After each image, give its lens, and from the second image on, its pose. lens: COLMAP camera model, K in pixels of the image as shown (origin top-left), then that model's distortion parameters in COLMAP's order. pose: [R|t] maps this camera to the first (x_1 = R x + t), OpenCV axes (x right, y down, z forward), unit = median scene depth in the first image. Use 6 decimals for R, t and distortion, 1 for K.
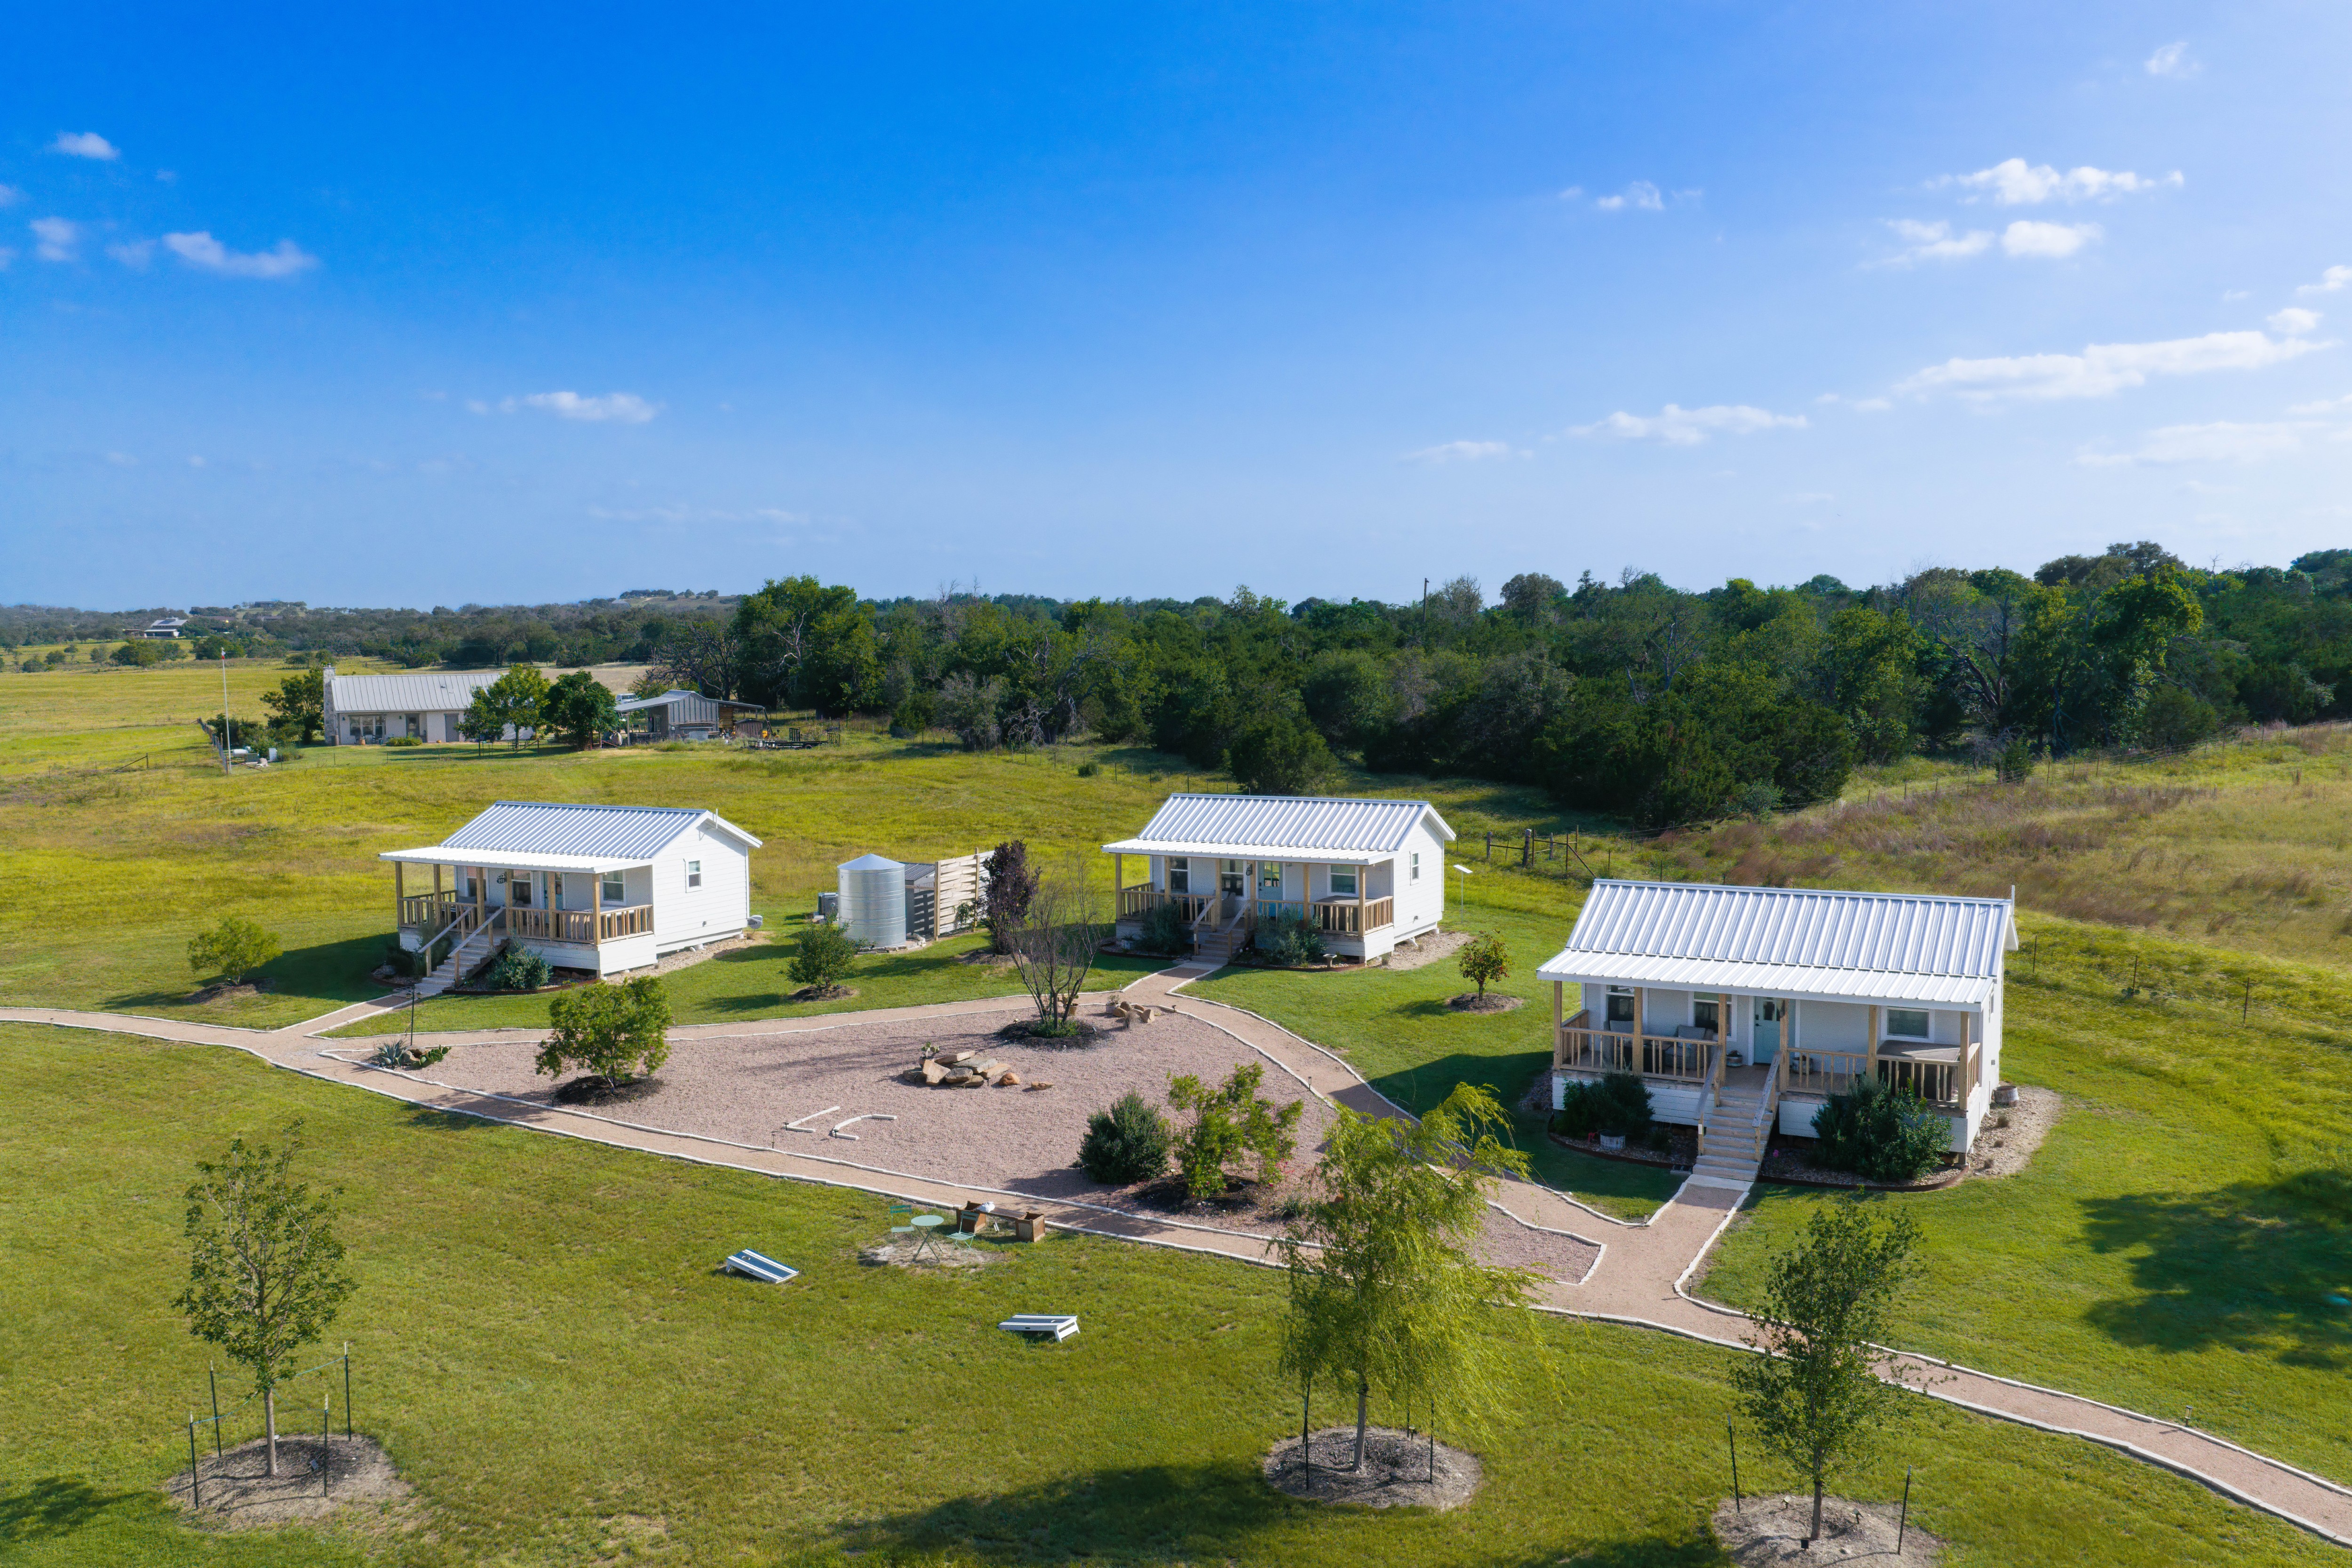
lens RADIAL K [[1945.6, 0, 1176.0], [0, 1945.6, 784.0], [0, 0, 1]] dist [0.010484, -0.008837]
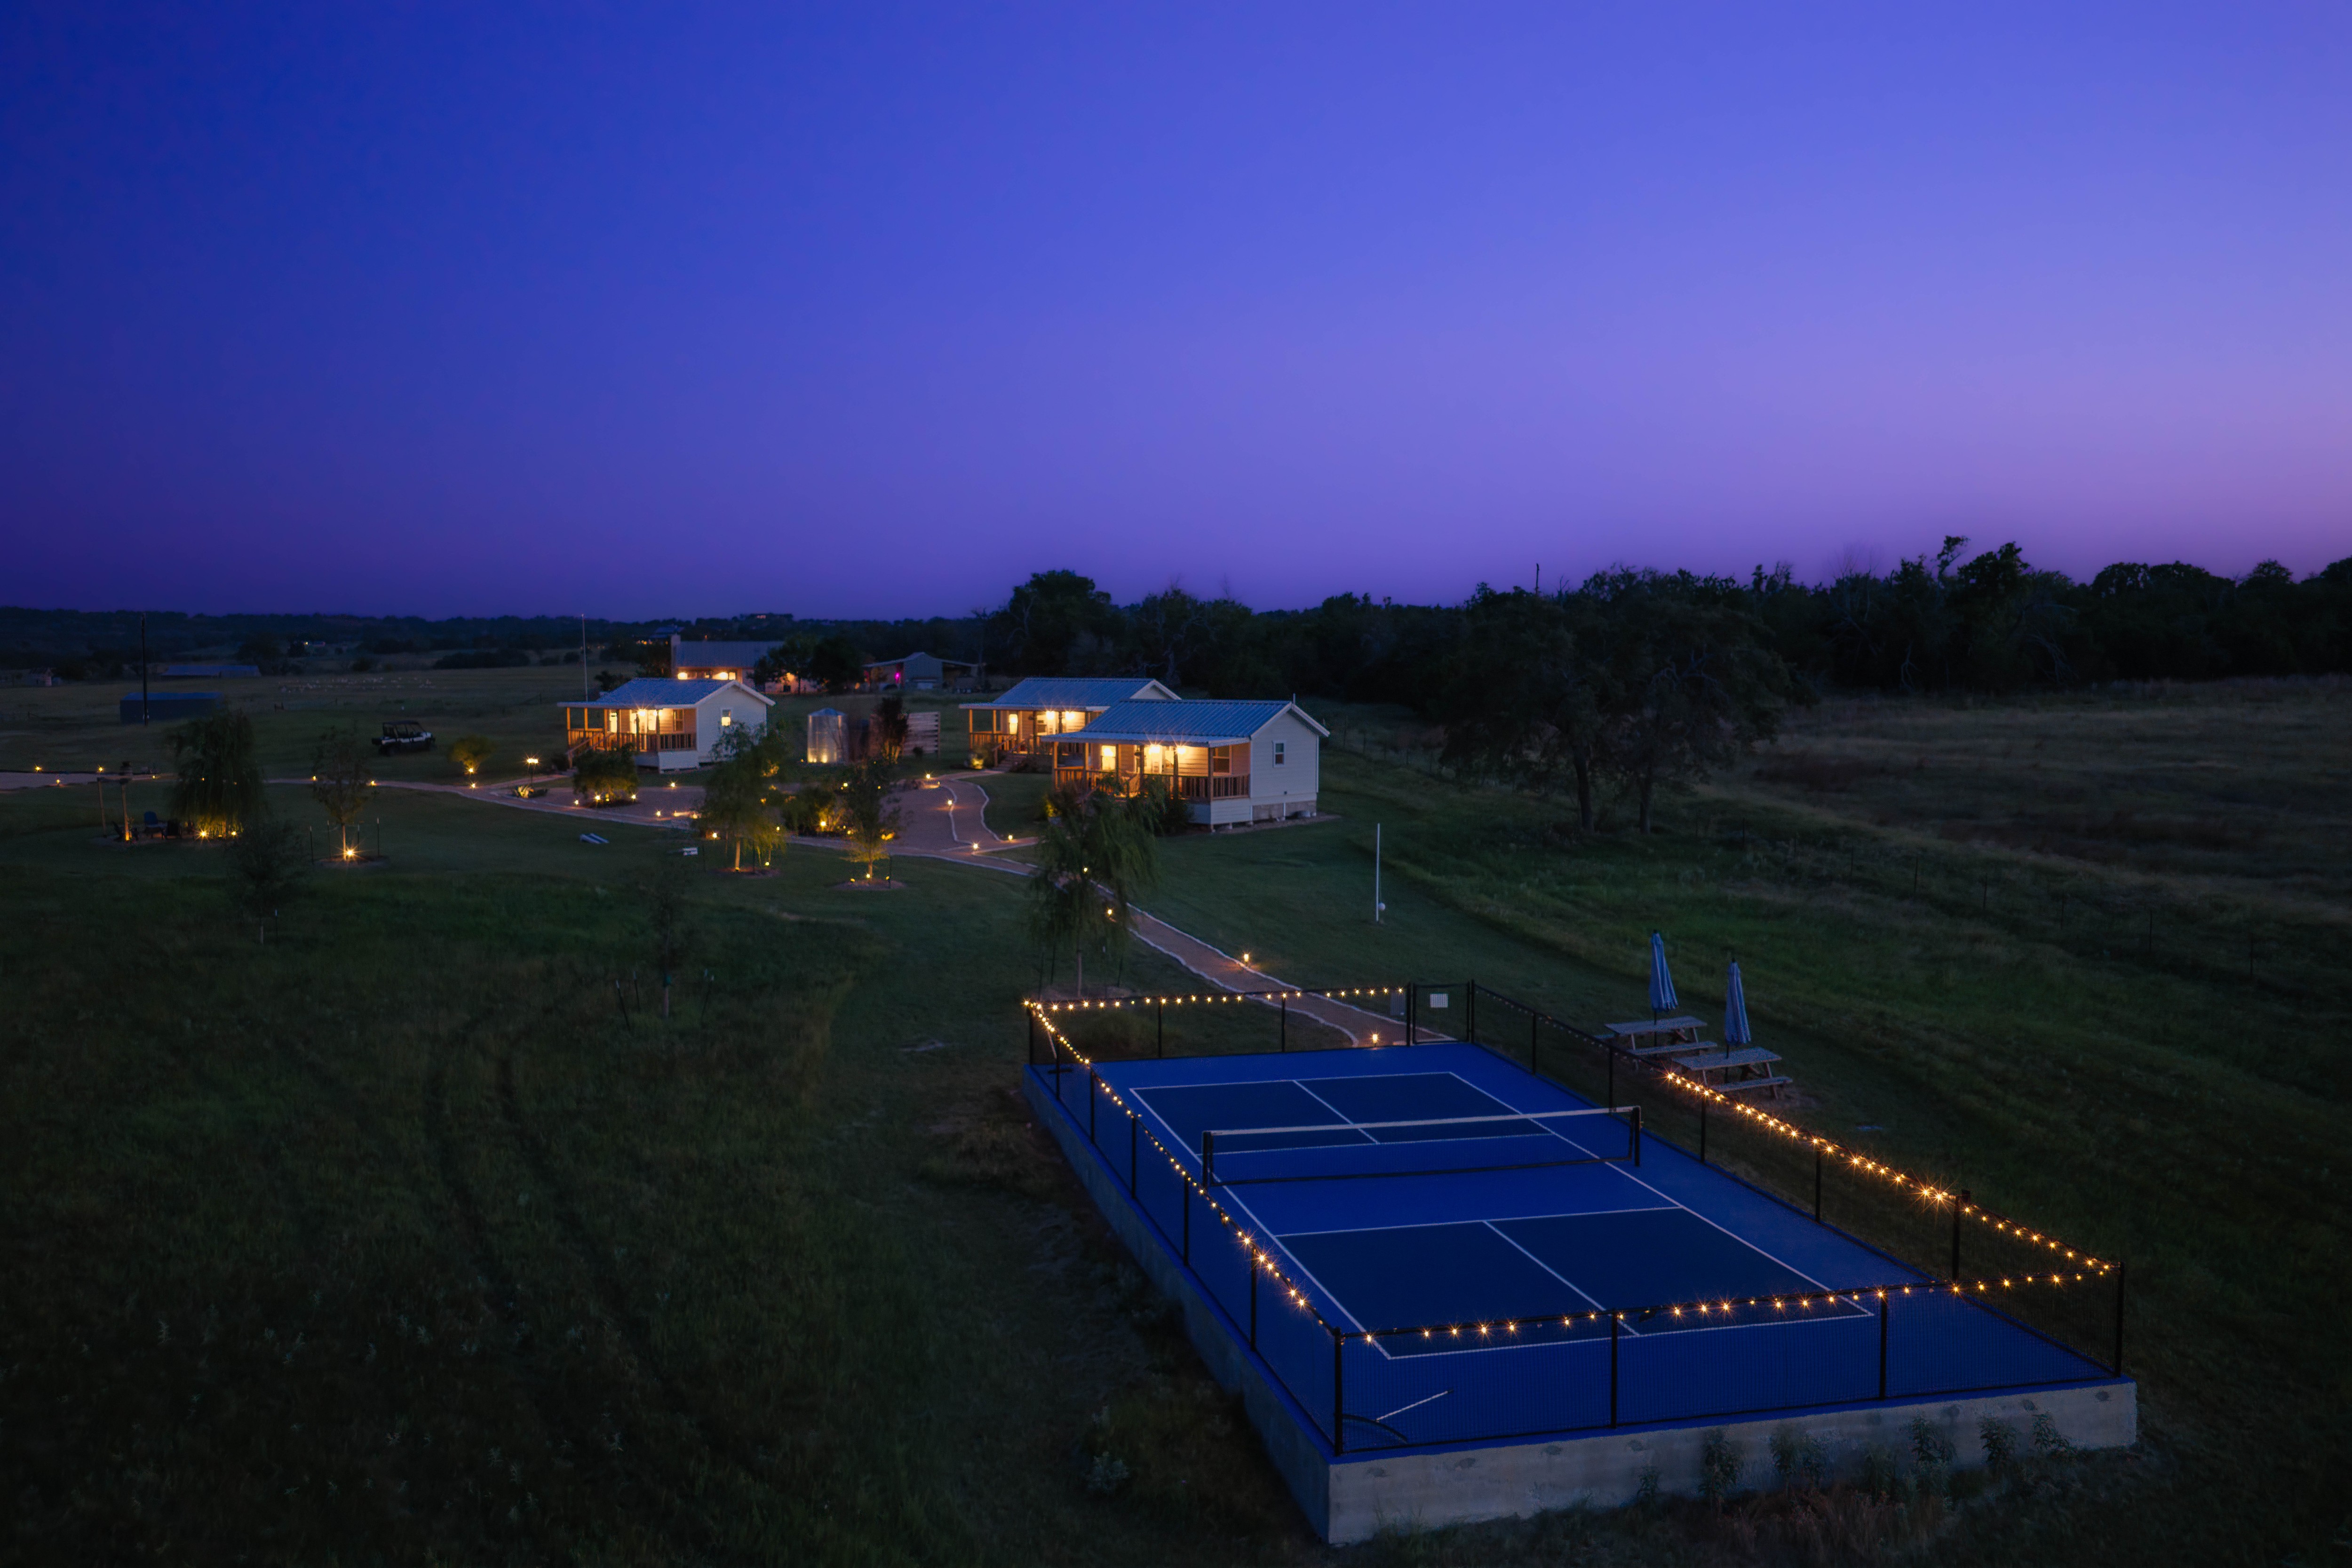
lens RADIAL K [[1950.4, 0, 1176.0], [0, 1950.4, 784.0], [0, 0, 1]] dist [0.011060, -0.016824]
pose [[0.973216, 0.022655, -0.228776, 0.440198], [-0.024583, 0.999682, -0.005578, 0.088484], [0.228577, 0.011053, 0.973463, -0.464874]]
